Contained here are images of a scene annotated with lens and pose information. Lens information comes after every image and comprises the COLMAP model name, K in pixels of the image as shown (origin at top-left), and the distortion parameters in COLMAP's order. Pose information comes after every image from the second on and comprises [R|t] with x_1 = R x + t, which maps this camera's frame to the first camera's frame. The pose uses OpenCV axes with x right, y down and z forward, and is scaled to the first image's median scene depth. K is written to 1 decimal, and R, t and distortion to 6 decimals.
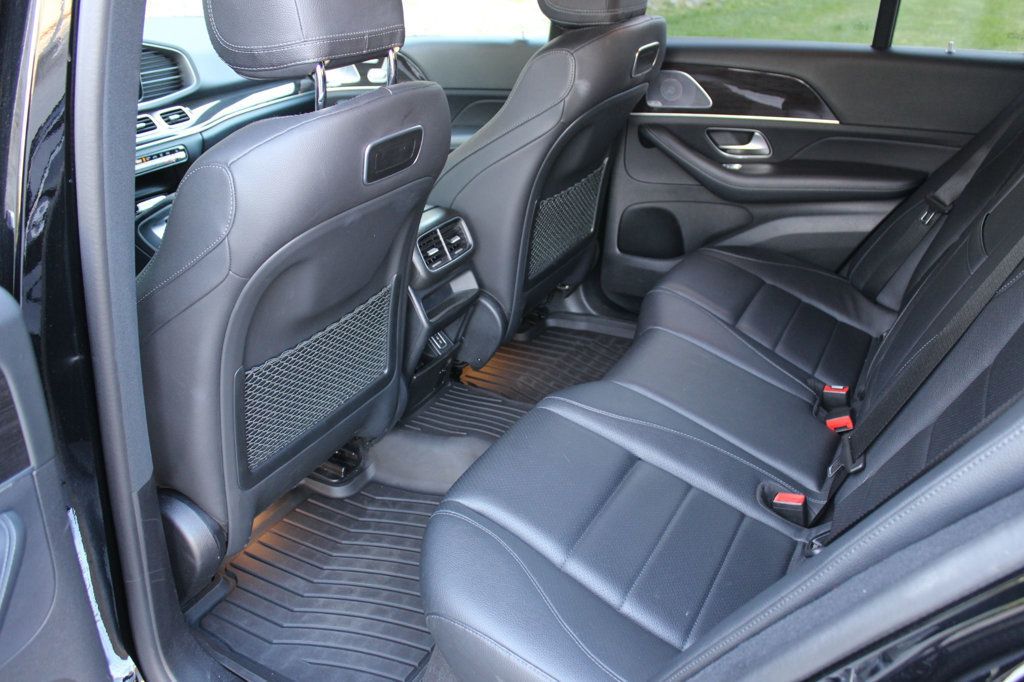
lens RADIAL K [[867.8, 0, 524.6], [0, 867.8, 344.2], [0, 0, 1]] dist [-0.169272, 0.159000]
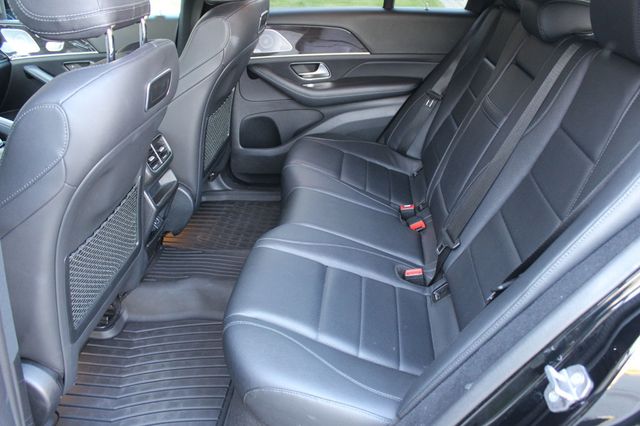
lens RADIAL K [[542.4, 0, 327.9], [0, 542.4, 215.0], [0, 0, 1]] dist [-0.169272, 0.159000]
pose [[0.919183, -0.163896, 0.358108, -0.149940], [0.159119, 0.986323, 0.042991, -0.003233], [-0.360256, 0.017465, 0.932690, 0.040851]]
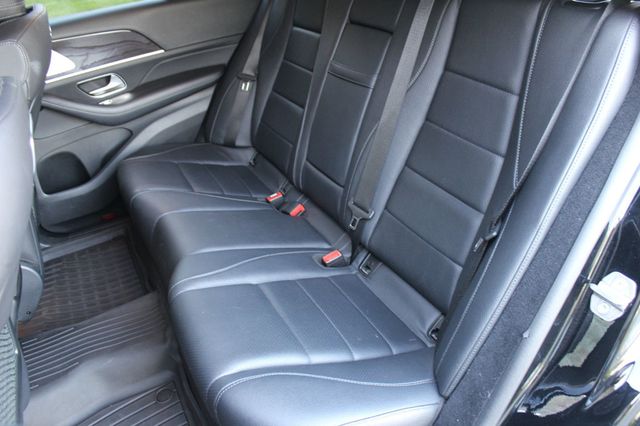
lens RADIAL K [[542.4, 0, 327.9], [0, 542.4, 215.0], [0, 0, 1]] dist [-0.169272, 0.159000]
pose [[0.578180, -0.444106, 0.684455, -0.258739], [0.433166, 0.877979, 0.203764, -0.072218], [-0.691430, 0.178670, 0.700001, 0.189793]]
